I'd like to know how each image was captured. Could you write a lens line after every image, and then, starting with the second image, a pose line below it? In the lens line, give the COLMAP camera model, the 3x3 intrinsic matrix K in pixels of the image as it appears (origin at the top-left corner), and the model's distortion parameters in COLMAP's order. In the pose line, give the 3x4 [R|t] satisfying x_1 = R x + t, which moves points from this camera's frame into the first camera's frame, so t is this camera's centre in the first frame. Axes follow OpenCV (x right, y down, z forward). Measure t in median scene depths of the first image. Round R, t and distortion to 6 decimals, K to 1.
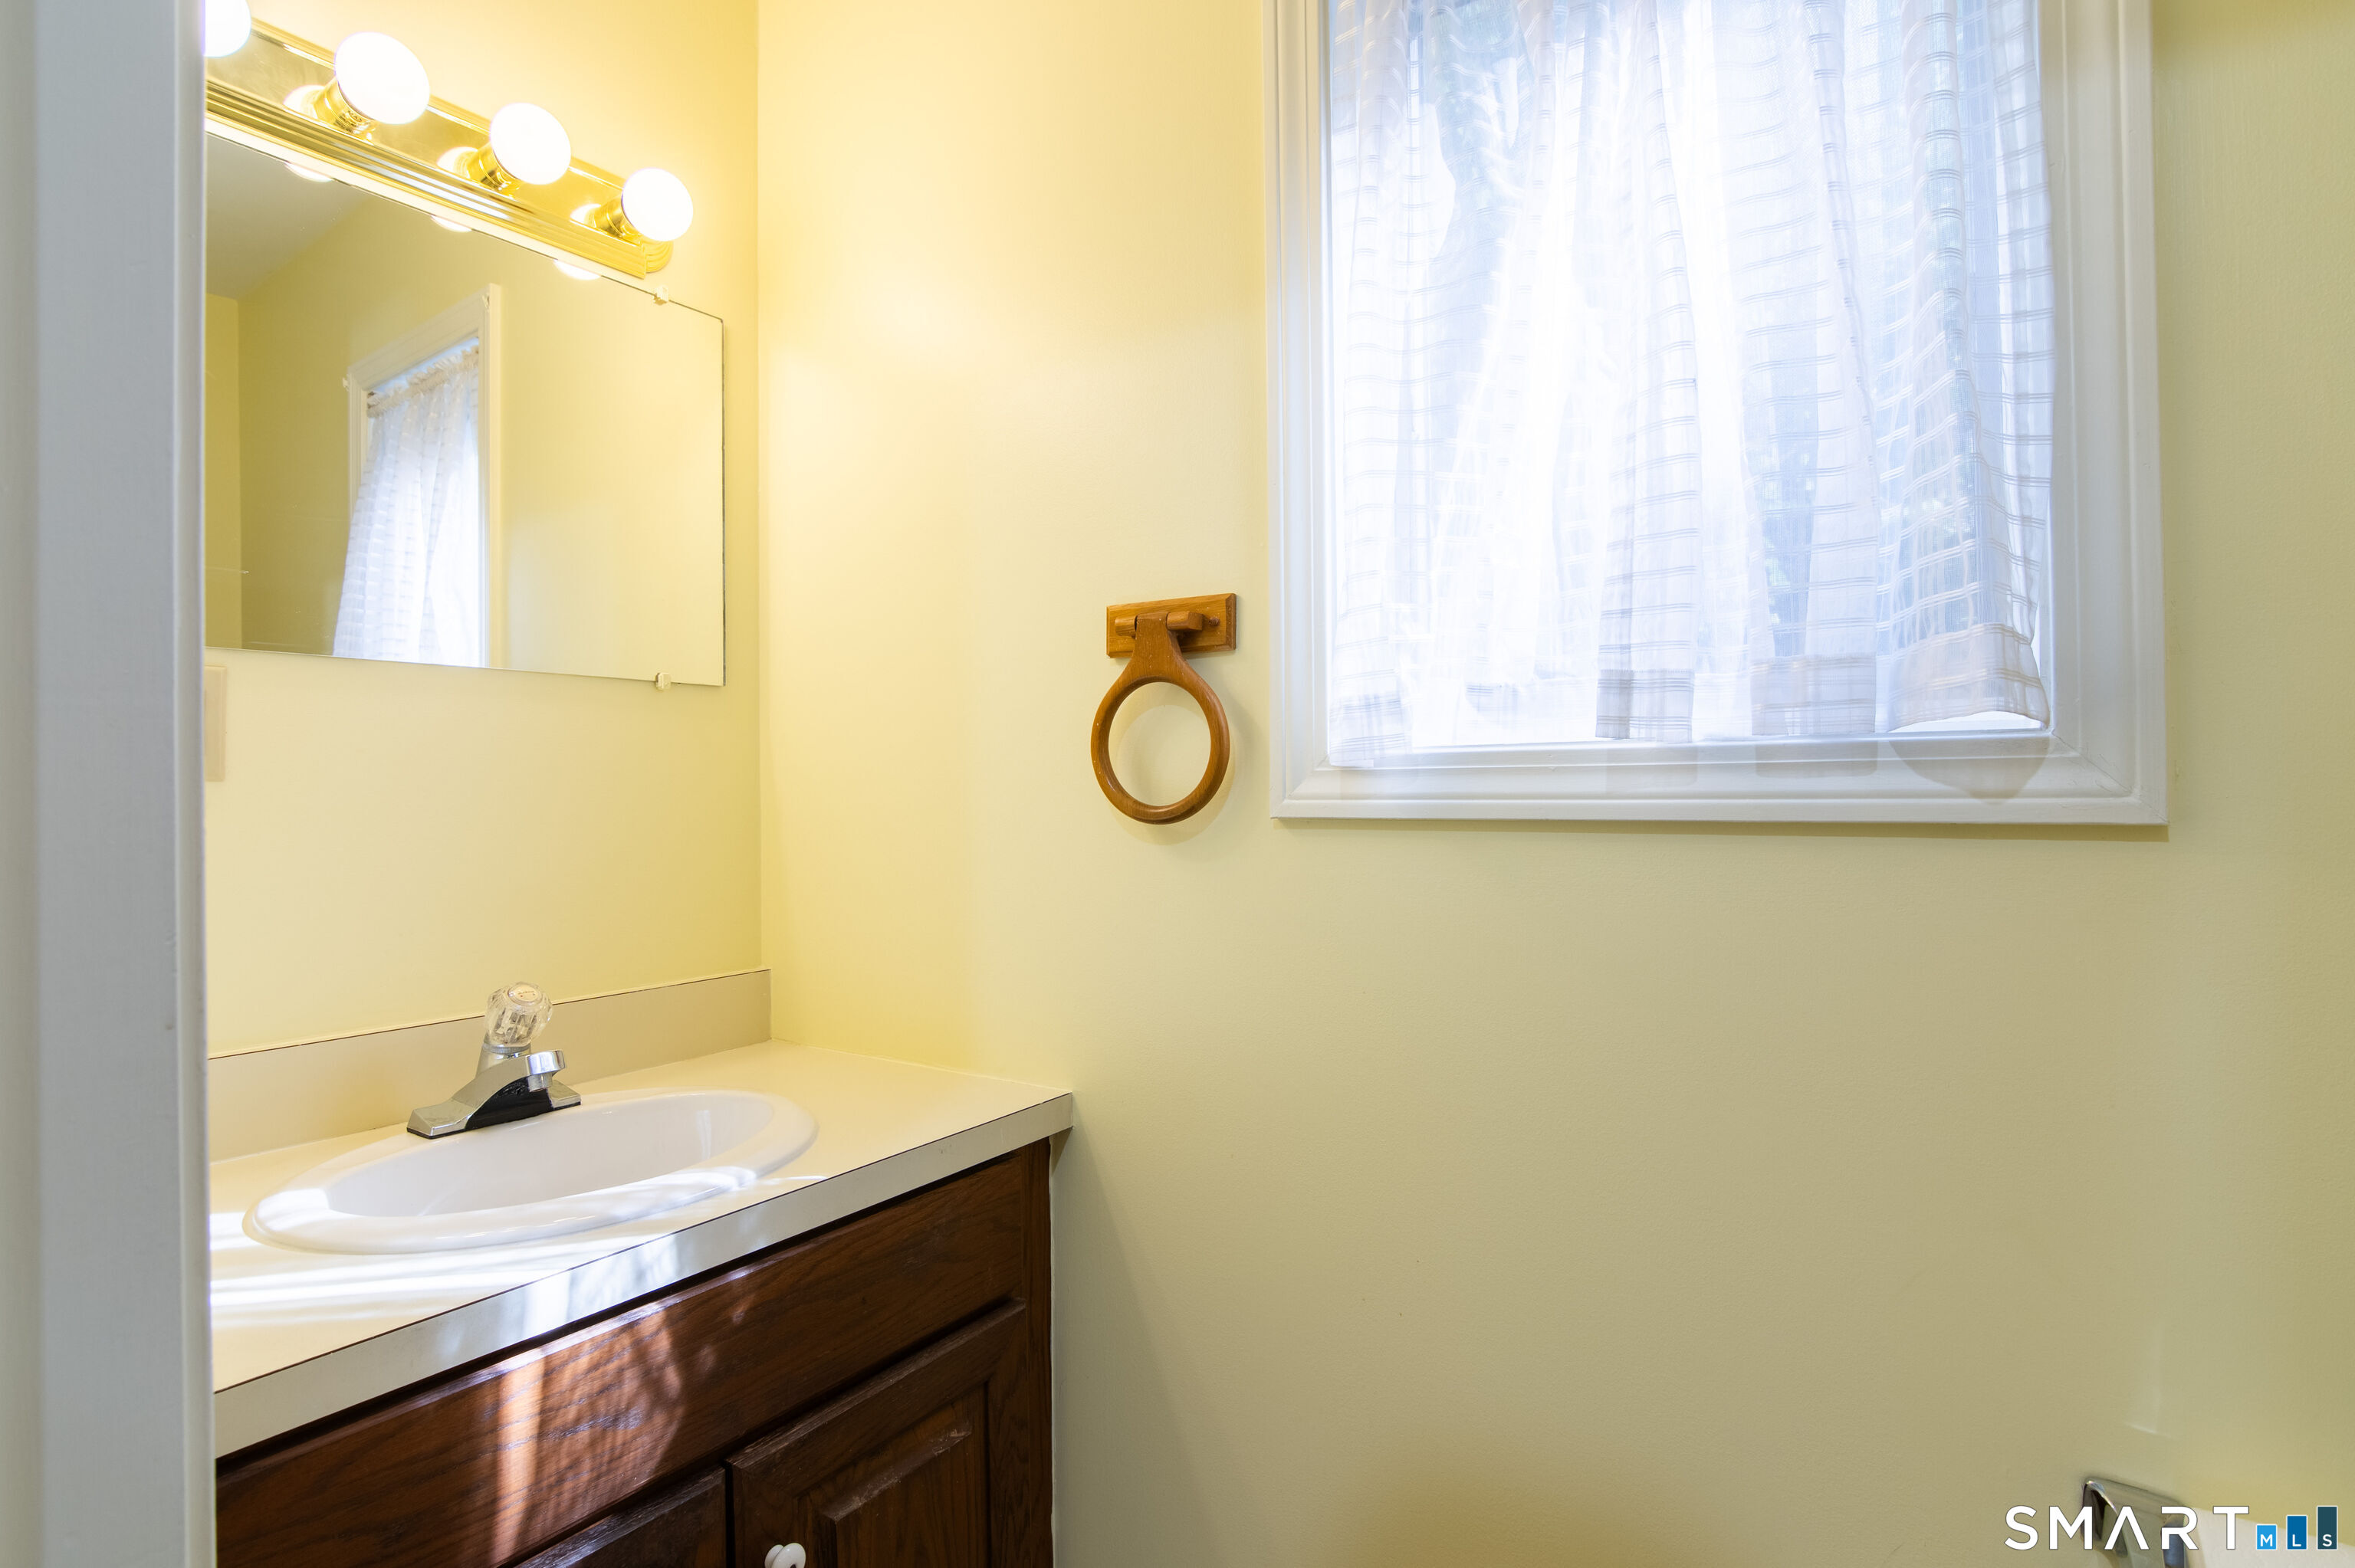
lens RADIAL K [[1151.5, 0, 1166.3], [0, 1151.5, 787.5], [0, 0, 1]] dist [-0.031666, 0.009114]
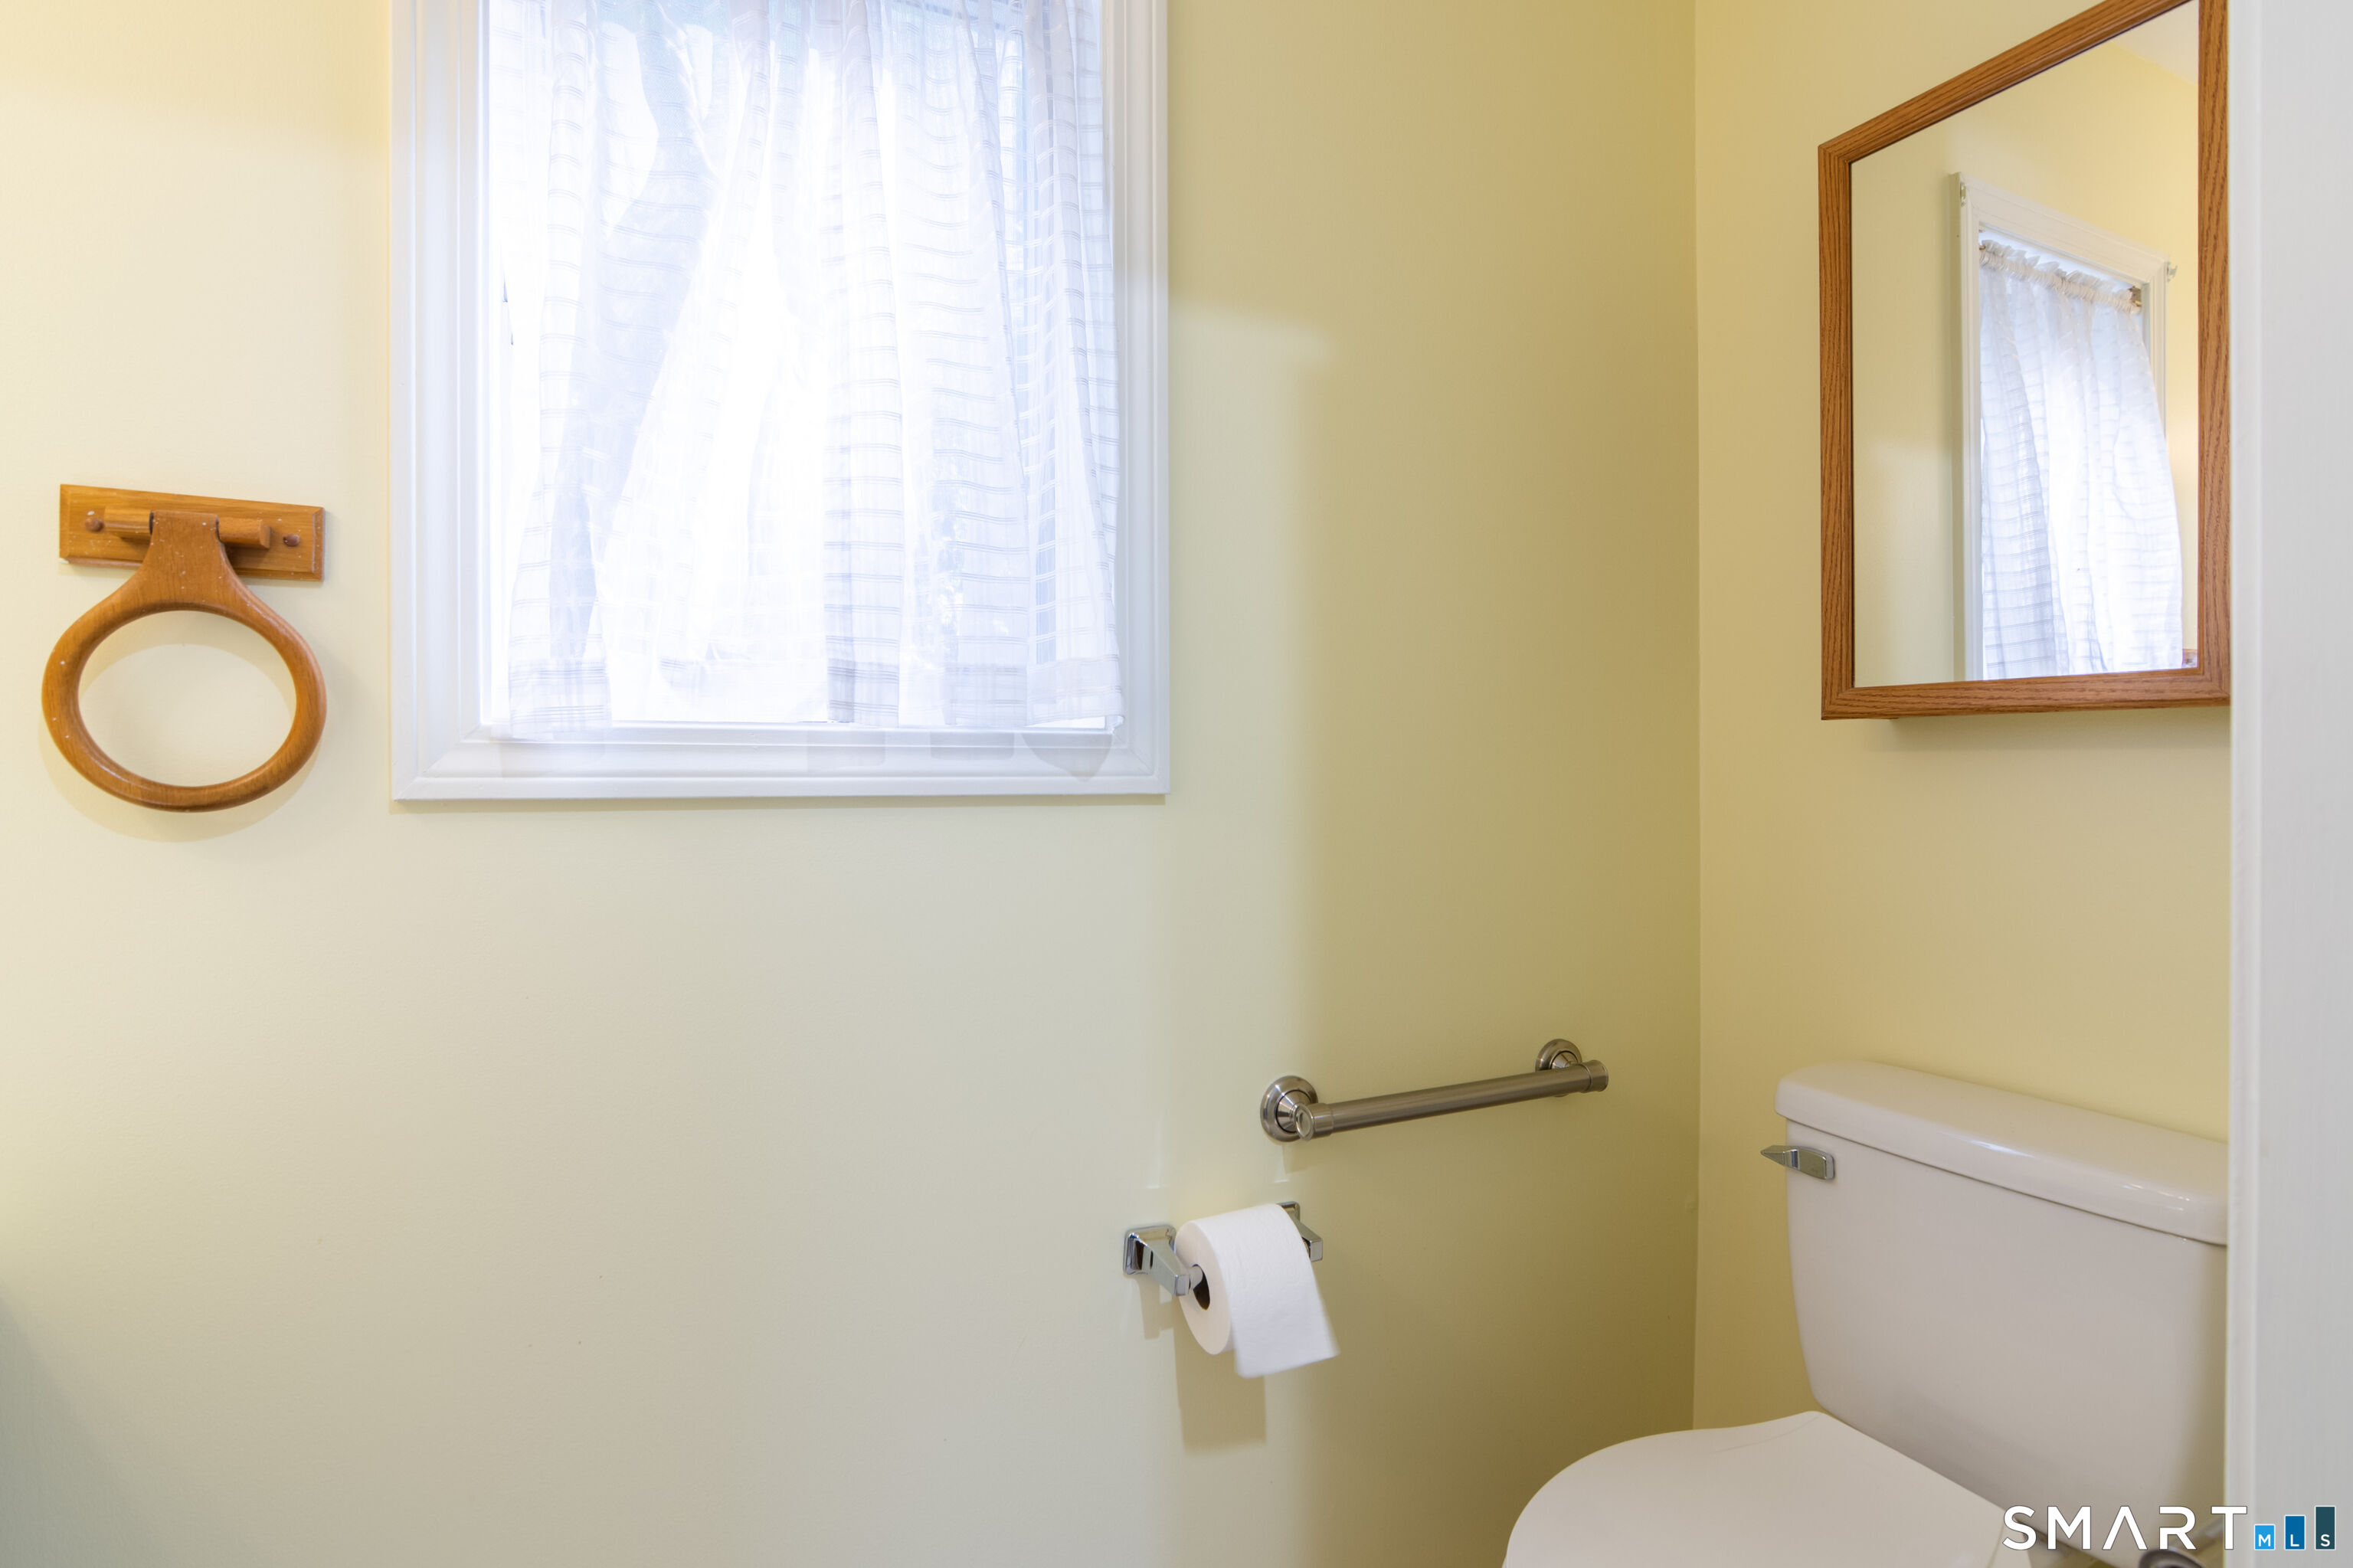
lens RADIAL K [[1131.8, 0, 1175.0], [0, 1131.8, 772.5], [0, 0, 1]] dist [-0.029637, 0.007683]
pose [[0.504738, 0.004373, 0.863262, -0.375323], [-0.008796, 0.999961, 0.000078, 0.003008], [-0.863228, -0.007633, 0.504757, 0.172904]]
